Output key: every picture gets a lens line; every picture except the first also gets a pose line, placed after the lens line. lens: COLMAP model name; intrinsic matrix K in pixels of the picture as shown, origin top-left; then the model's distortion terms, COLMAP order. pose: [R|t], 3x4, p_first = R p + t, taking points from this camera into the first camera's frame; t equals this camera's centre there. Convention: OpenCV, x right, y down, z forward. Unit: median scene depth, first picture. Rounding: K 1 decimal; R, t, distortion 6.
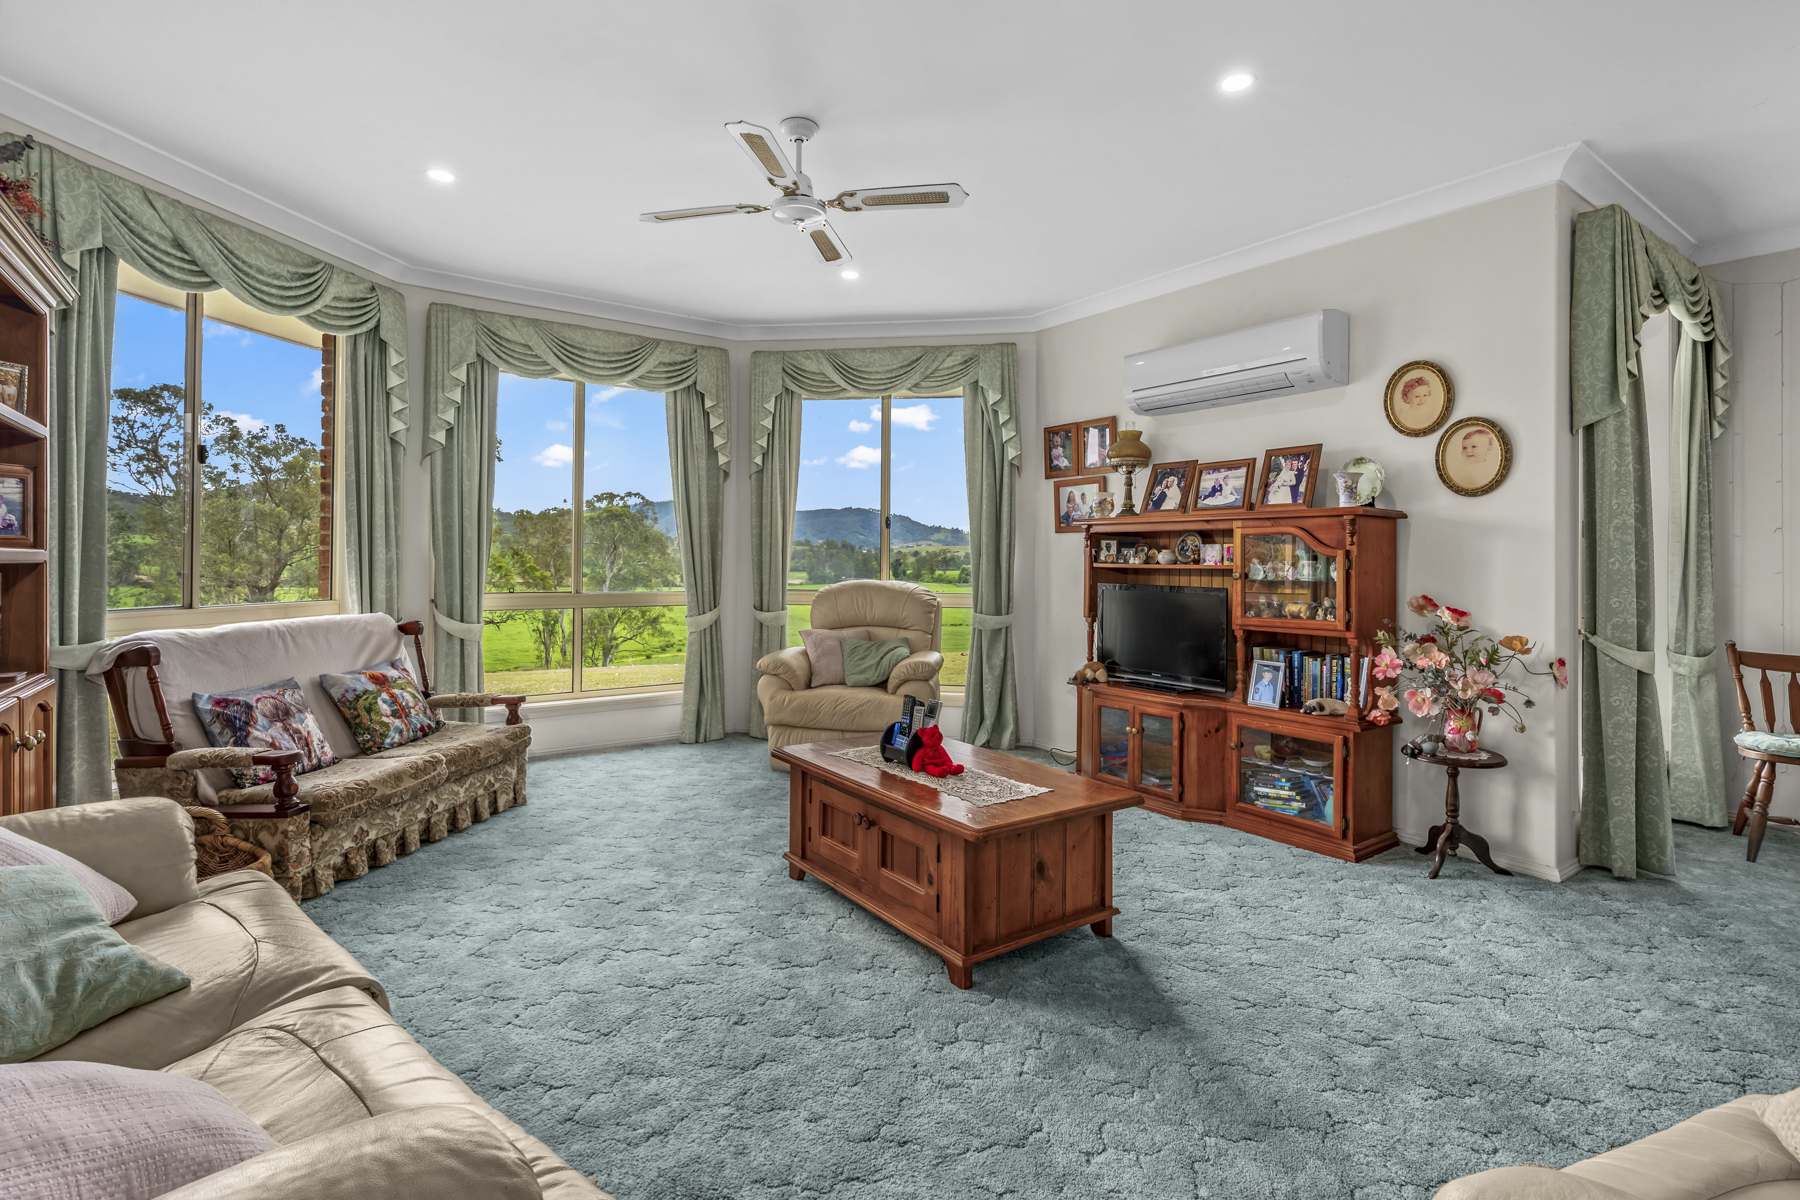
lens RADIAL K [[848.8, 0, 897.0], [0, 848.8, 540.8], [0, 0, 1]] dist [0.002988, 0.000245]
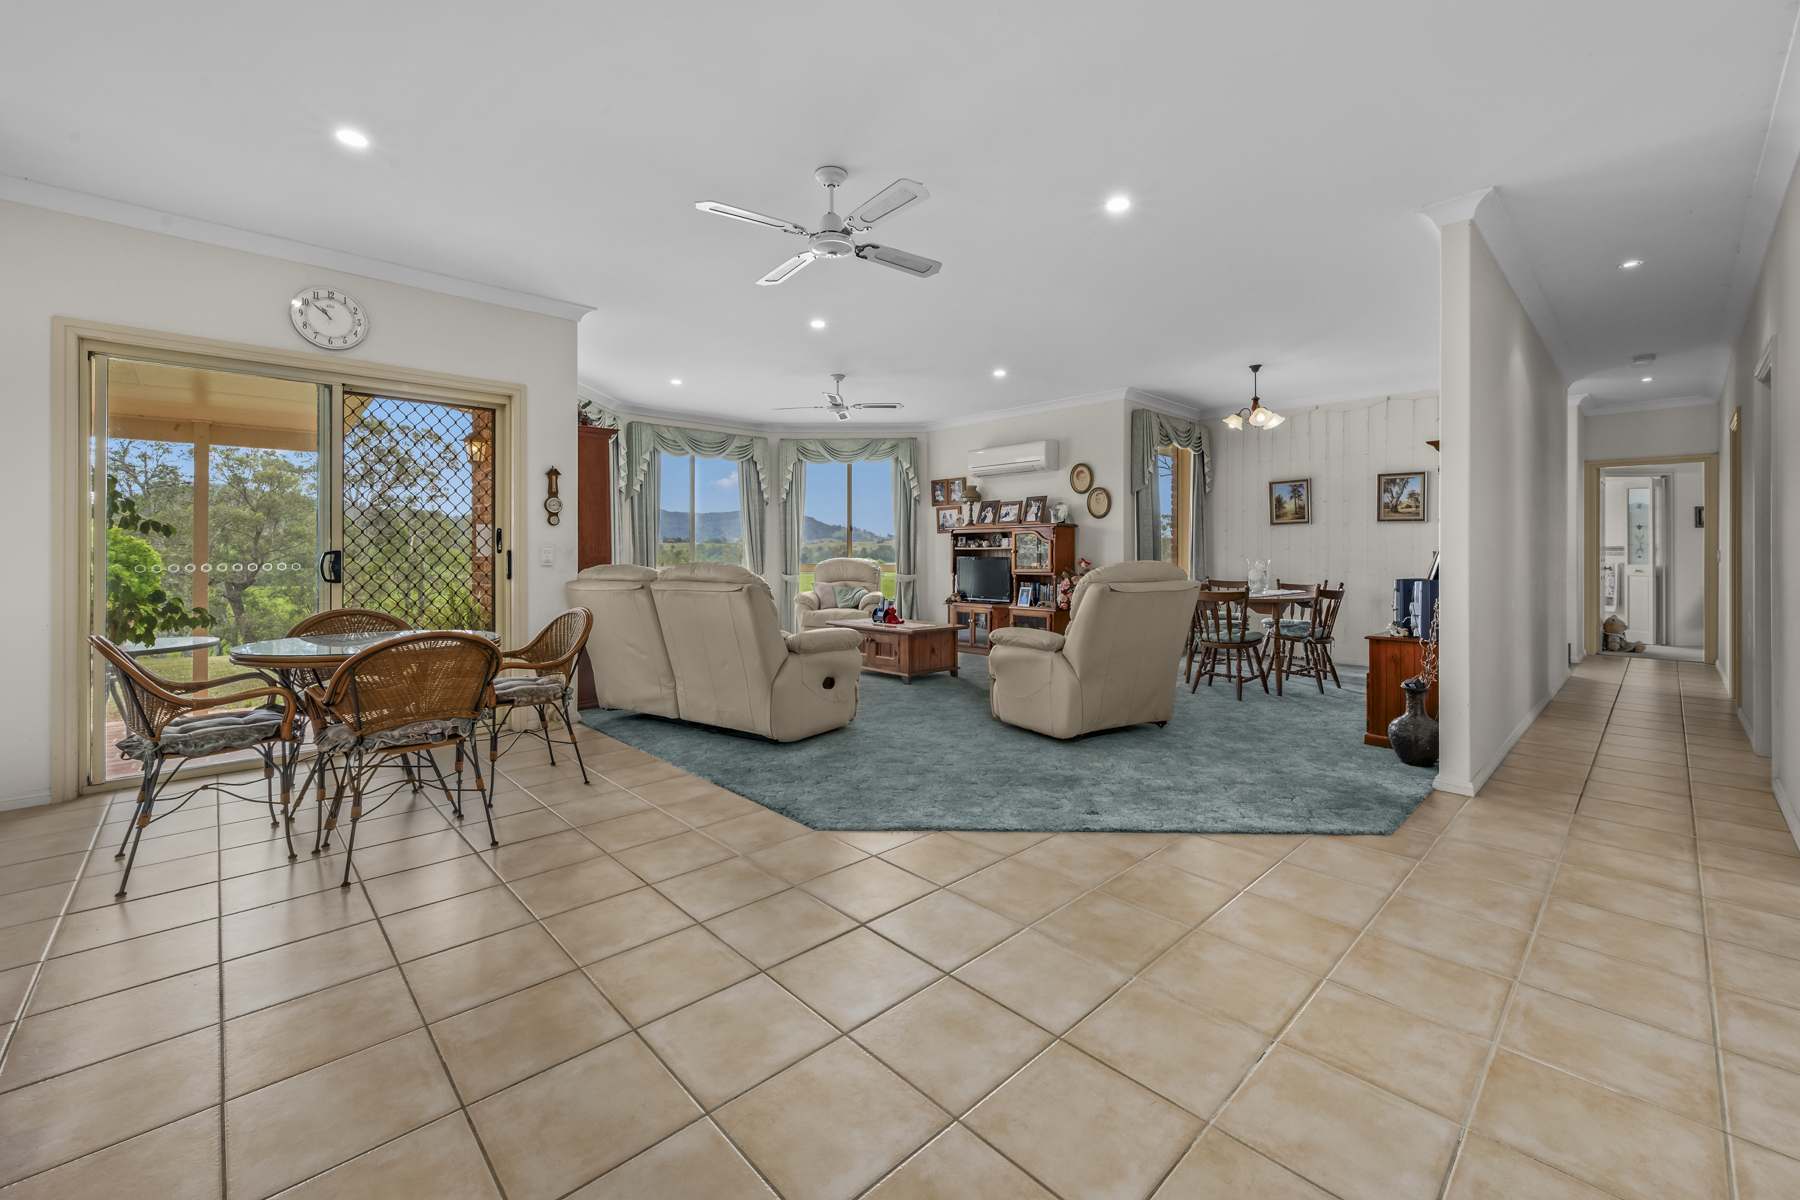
lens RADIAL K [[723.3, 0, 902.3], [0, 723.3, 550.8], [0, 0, 1]] dist [-0.000428, -0.000046]
pose [[0.990677, -0.009746, 0.135886, -0.147587], [0.007375, 0.999812, 0.017940, 0.000753], [-0.136035, -0.016771, 0.990562, -0.786979]]
